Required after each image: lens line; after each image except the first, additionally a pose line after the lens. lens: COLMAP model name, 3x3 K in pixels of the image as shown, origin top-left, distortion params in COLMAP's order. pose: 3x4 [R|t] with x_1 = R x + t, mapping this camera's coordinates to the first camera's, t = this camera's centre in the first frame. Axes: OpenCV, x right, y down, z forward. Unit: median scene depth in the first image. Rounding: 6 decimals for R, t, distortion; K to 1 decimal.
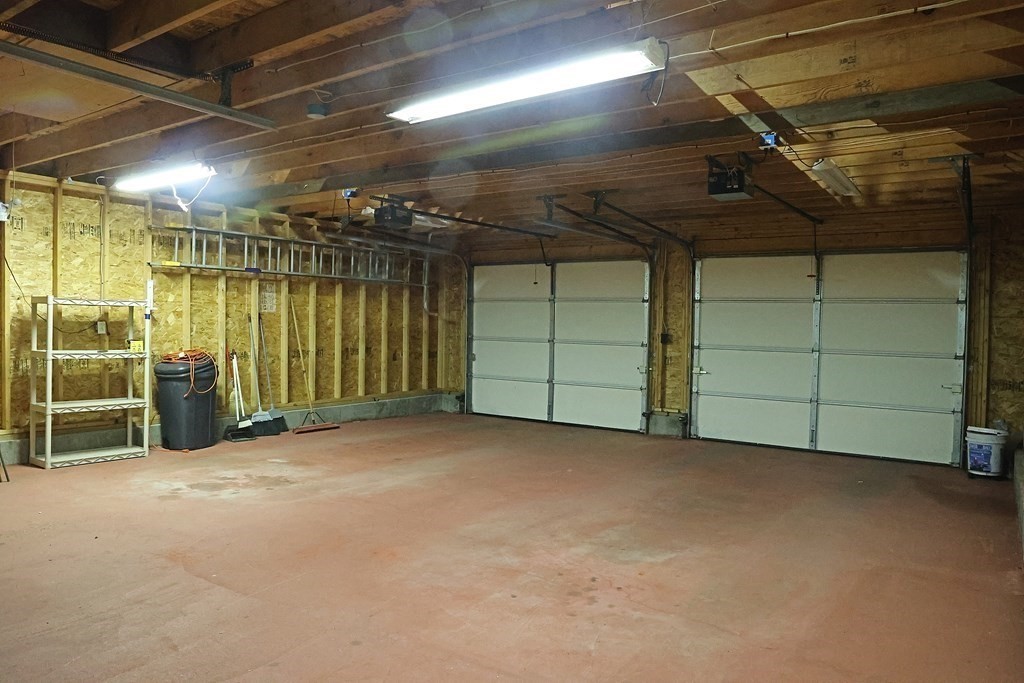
lens RADIAL K [[704.4, 0, 518.2], [0, 704.4, 335.2], [0, 0, 1]] dist [-0.085511, 0.058704]
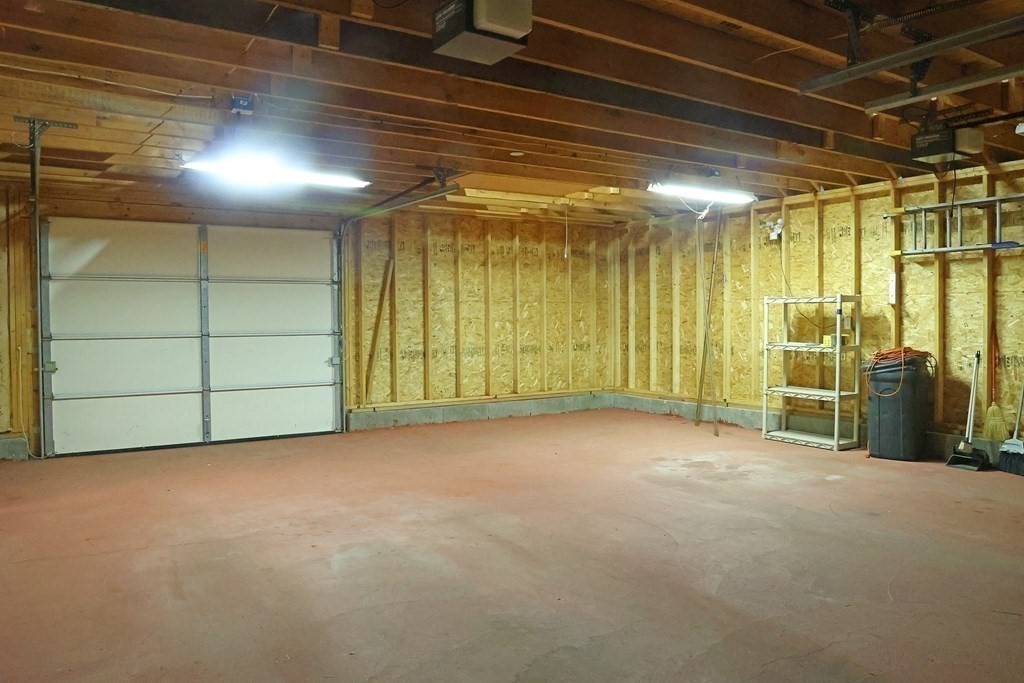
lens RADIAL K [[731.2, 0, 512.0], [0, 731.2, 341.5], [0, 0, 1]] dist [-0.089307, 0.066570]
pose [[-0.373188, 0.013322, -0.927660, 0.993233], [-0.018627, 0.999588, 0.021848, 0.003845], [0.927569, 0.025433, -0.372786, 1.554227]]
